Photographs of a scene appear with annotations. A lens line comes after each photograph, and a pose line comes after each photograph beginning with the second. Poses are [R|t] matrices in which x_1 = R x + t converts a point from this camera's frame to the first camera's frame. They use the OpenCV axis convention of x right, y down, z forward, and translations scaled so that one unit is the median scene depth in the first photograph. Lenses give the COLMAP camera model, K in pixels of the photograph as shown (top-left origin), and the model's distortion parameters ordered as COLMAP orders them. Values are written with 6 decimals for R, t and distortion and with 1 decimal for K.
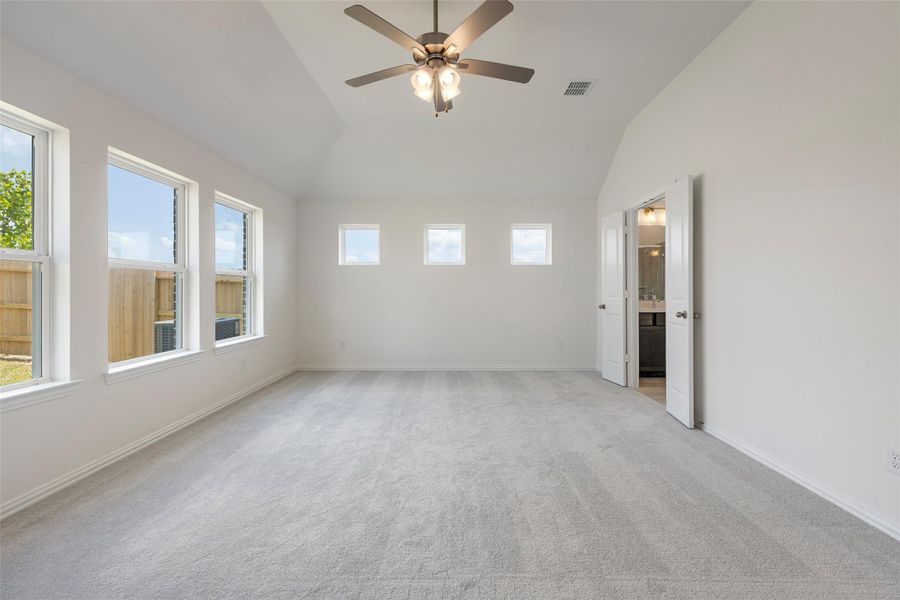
lens RADIAL K [[371.8, 0, 450.2], [0, 371.8, 291.4], [0, 0, 1]] dist [0.000788, -0.000069]
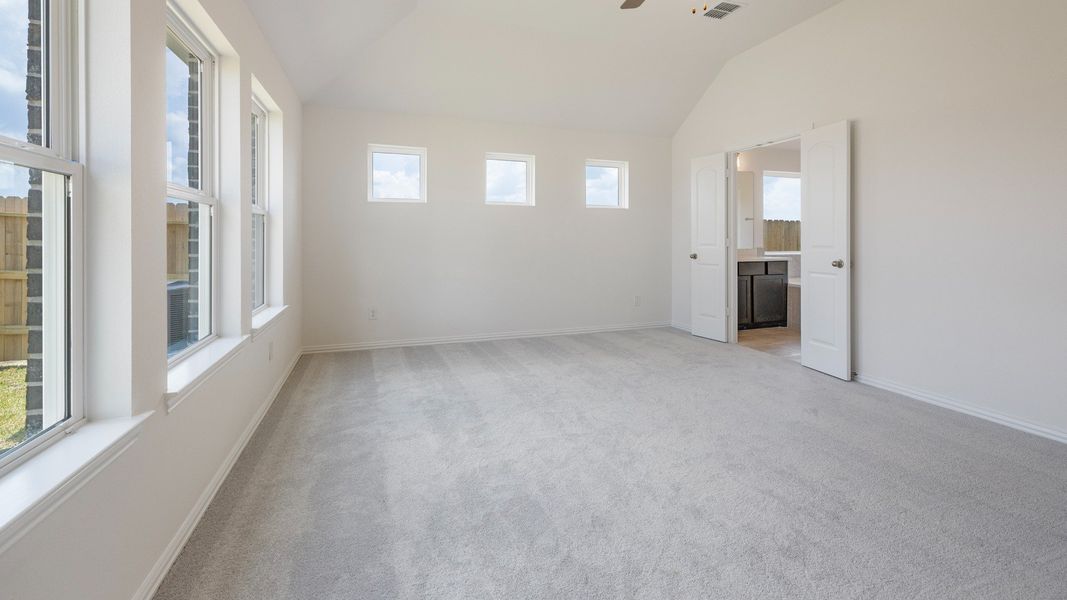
lens RADIAL K [[436.9, 0, 533.8], [0, 436.9, 240.5], [0, 0, 1]] dist [0.002100, 0.000158]
pose [[0.943548, 0.001803, 0.331232, -0.379409], [-0.003403, 0.999985, 0.004252, -0.000347], [-0.331219, -0.005139, 0.943540, 0.145710]]
